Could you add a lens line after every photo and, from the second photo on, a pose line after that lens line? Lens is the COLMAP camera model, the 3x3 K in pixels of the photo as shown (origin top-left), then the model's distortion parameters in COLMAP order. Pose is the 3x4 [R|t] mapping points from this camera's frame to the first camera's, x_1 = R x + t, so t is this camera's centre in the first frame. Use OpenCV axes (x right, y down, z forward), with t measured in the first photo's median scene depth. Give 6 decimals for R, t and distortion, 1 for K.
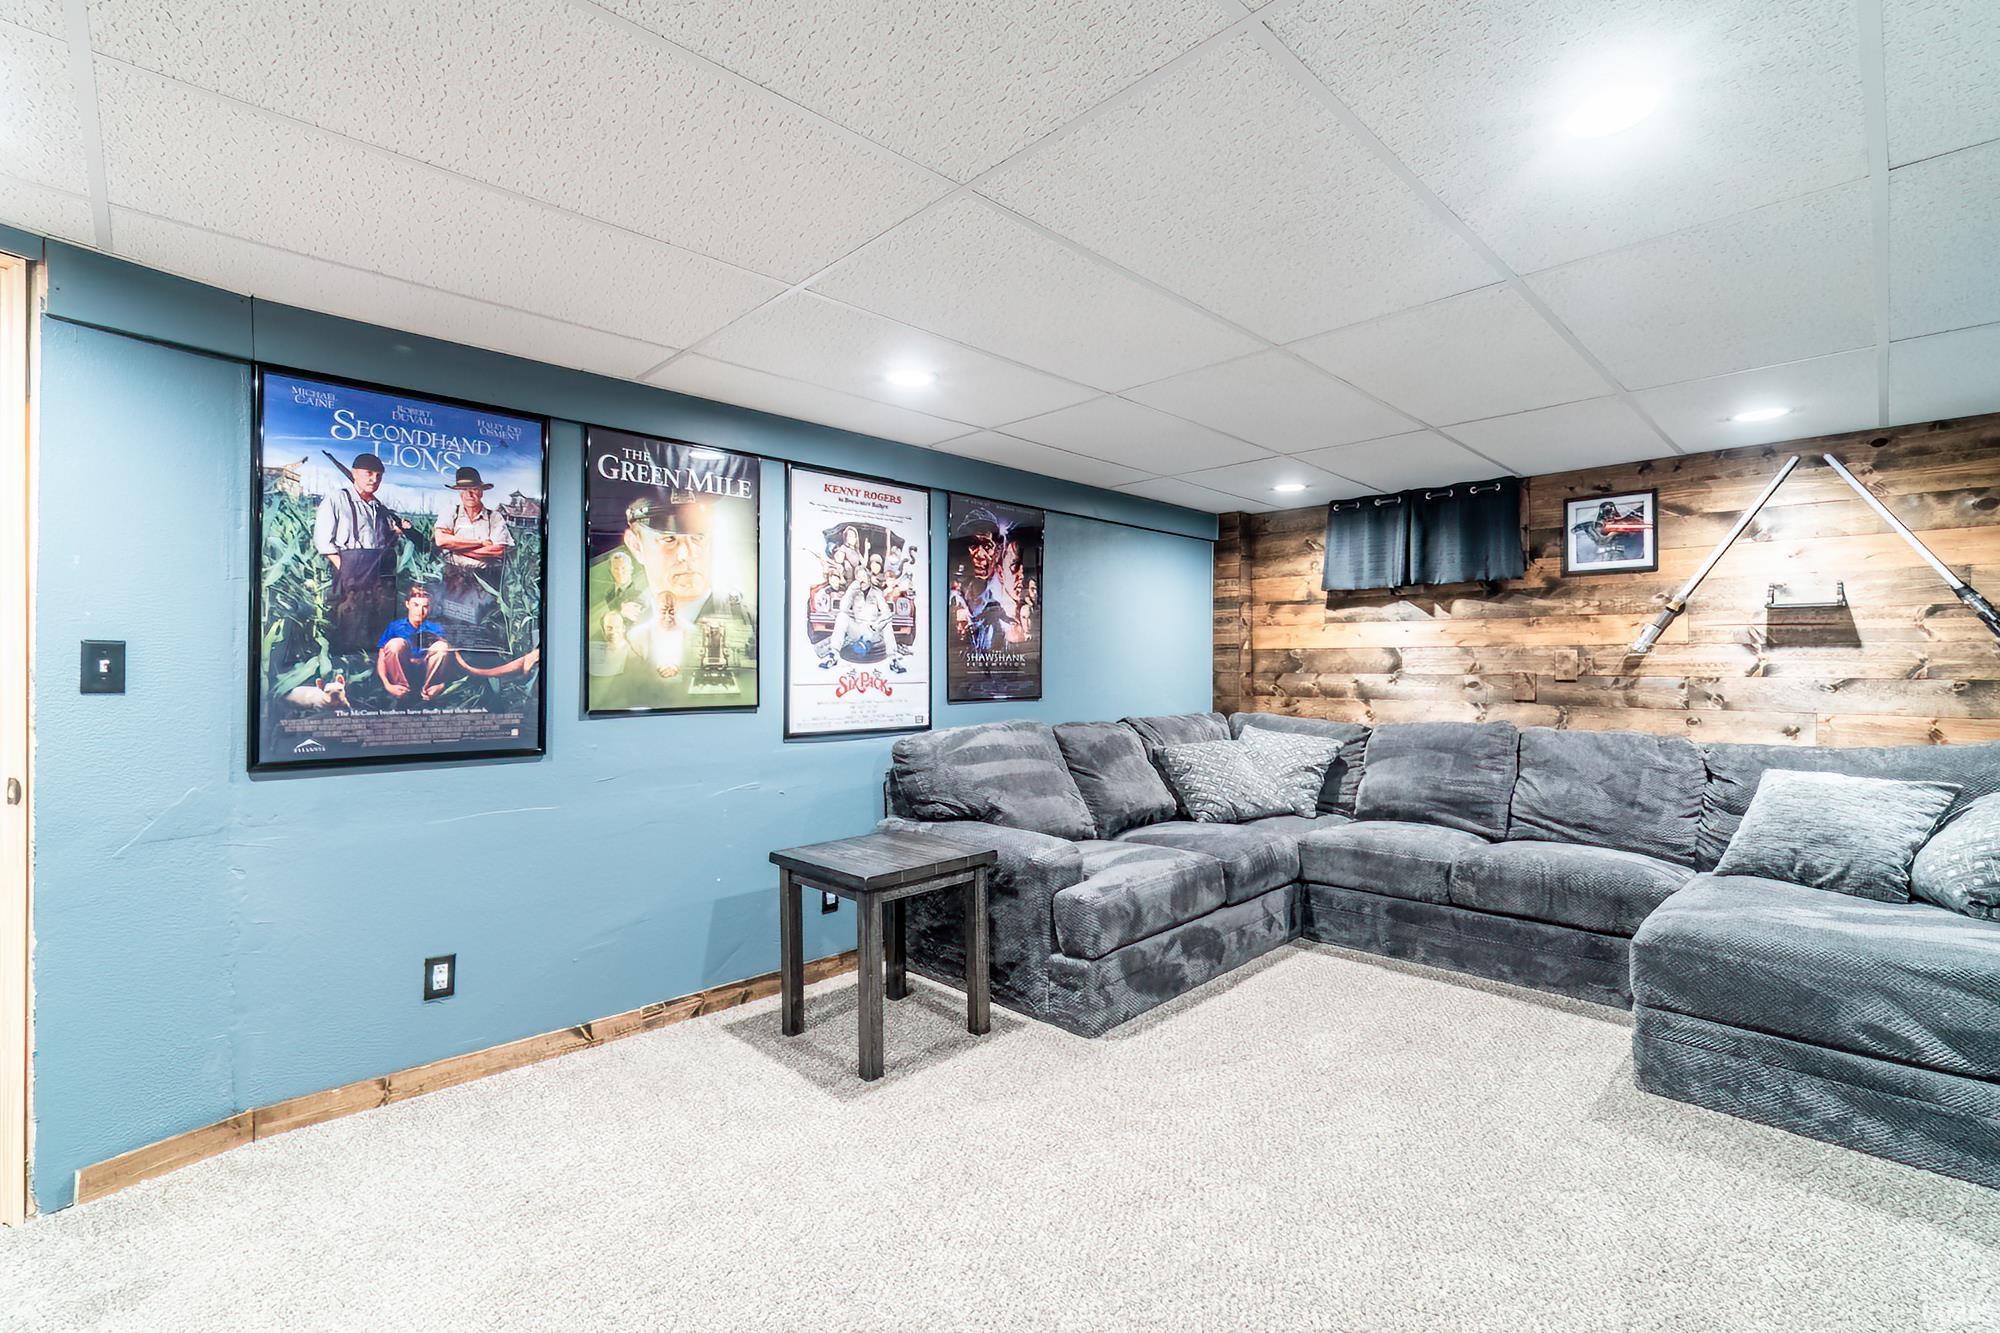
lens RADIAL K [[880.8, 0, 984.4], [0, 880.8, 661.8], [0, 0, 1]] dist [-0.004637, 0.001496]
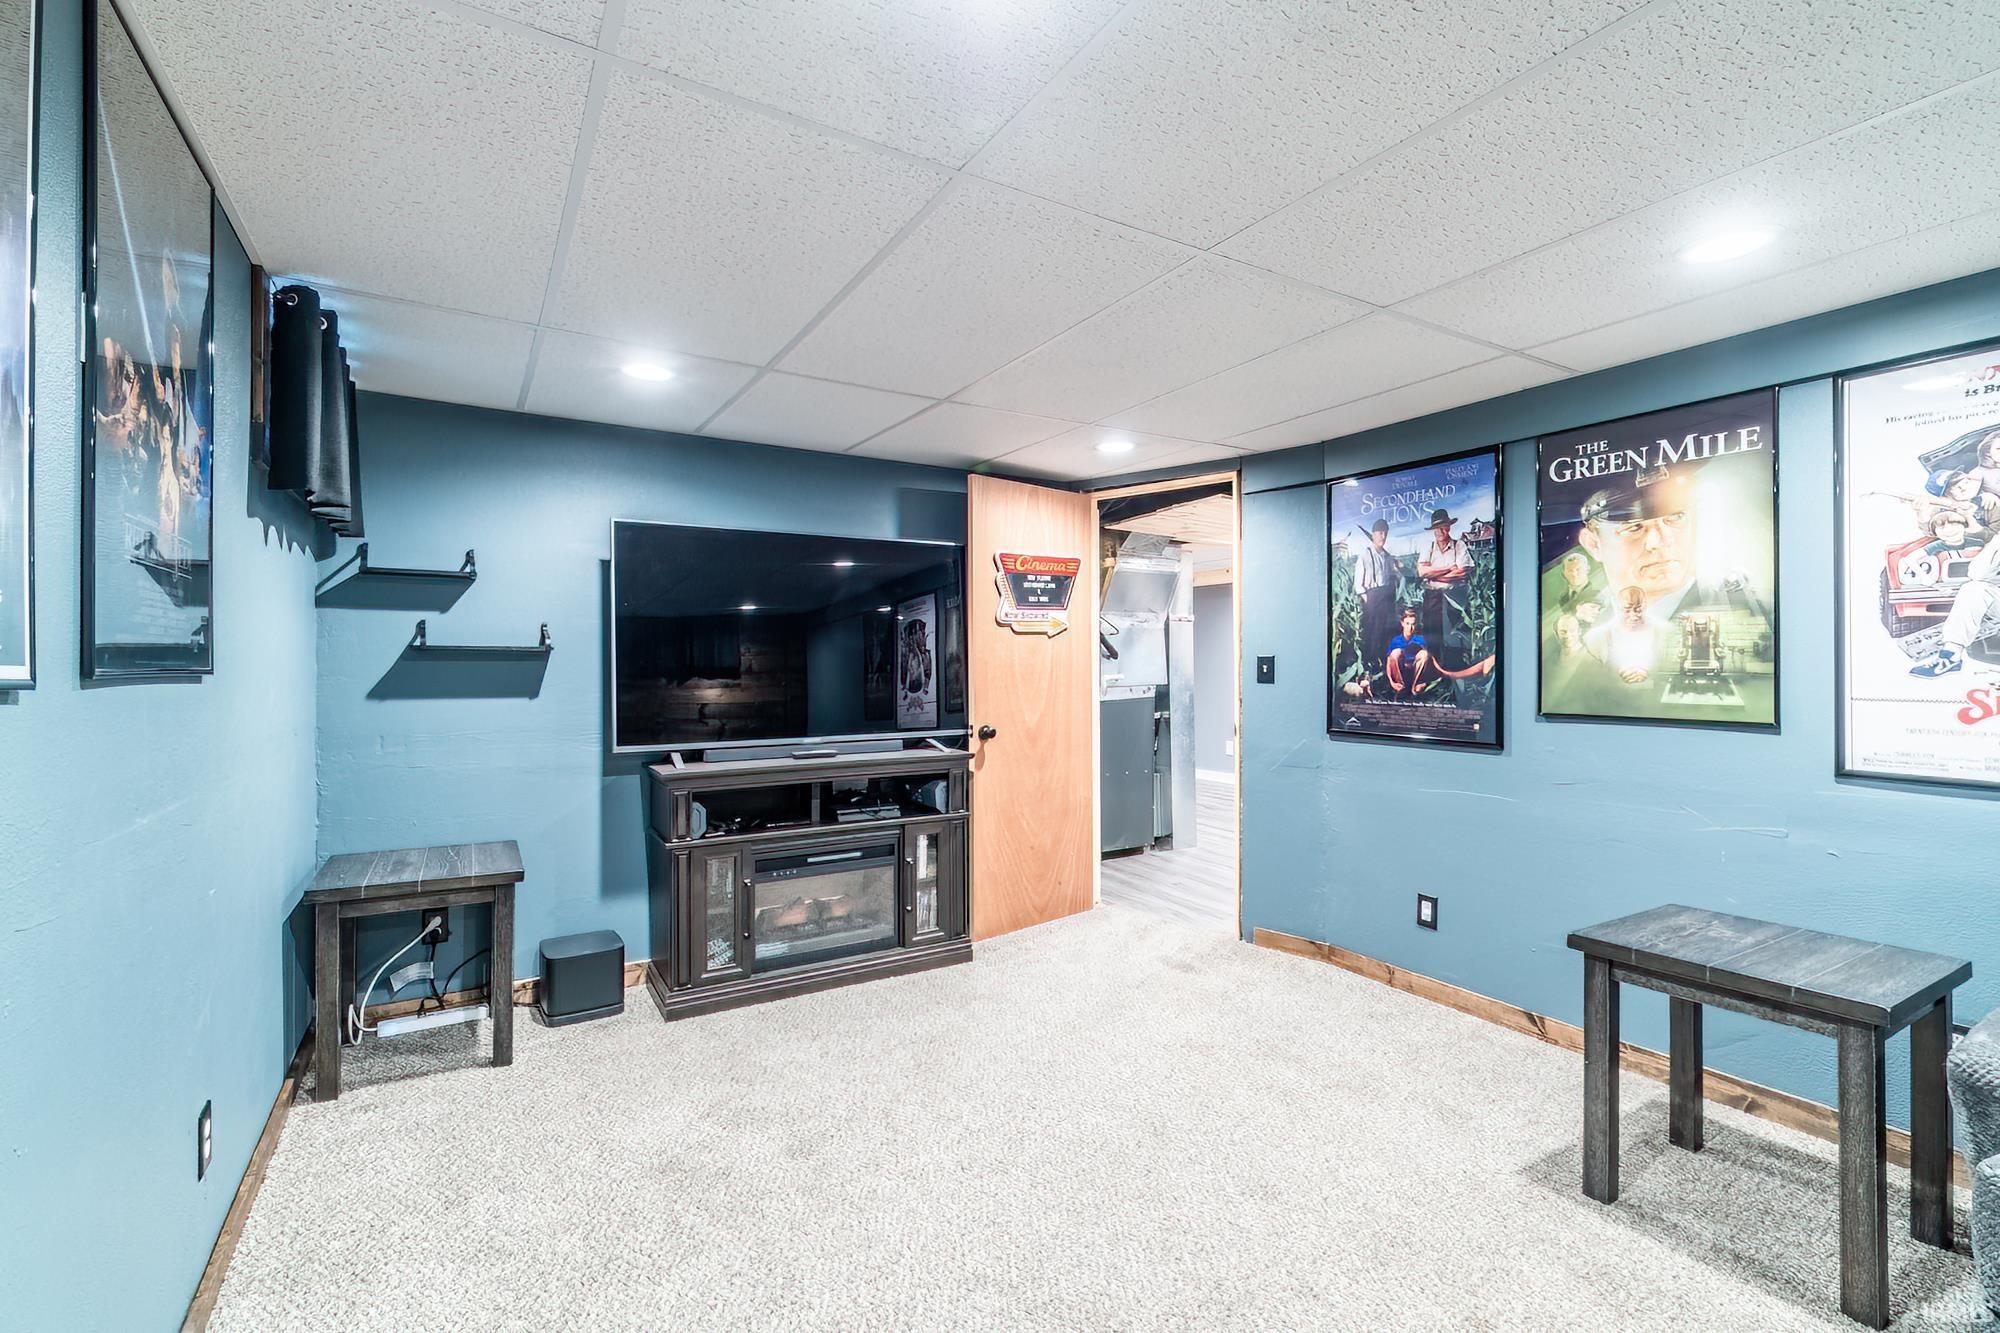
lens RADIAL K [[880.8, 0, 987.4], [0, 880.8, 661.6], [0, 0, 1]] dist [-0.004637, 0.001496]
pose [[-0.227911, -0.005951, -0.973664, 0.566820], [0.001733, 0.999977, -0.006517, 0.000648], [0.973680, -0.003173, -0.227896, 0.485953]]
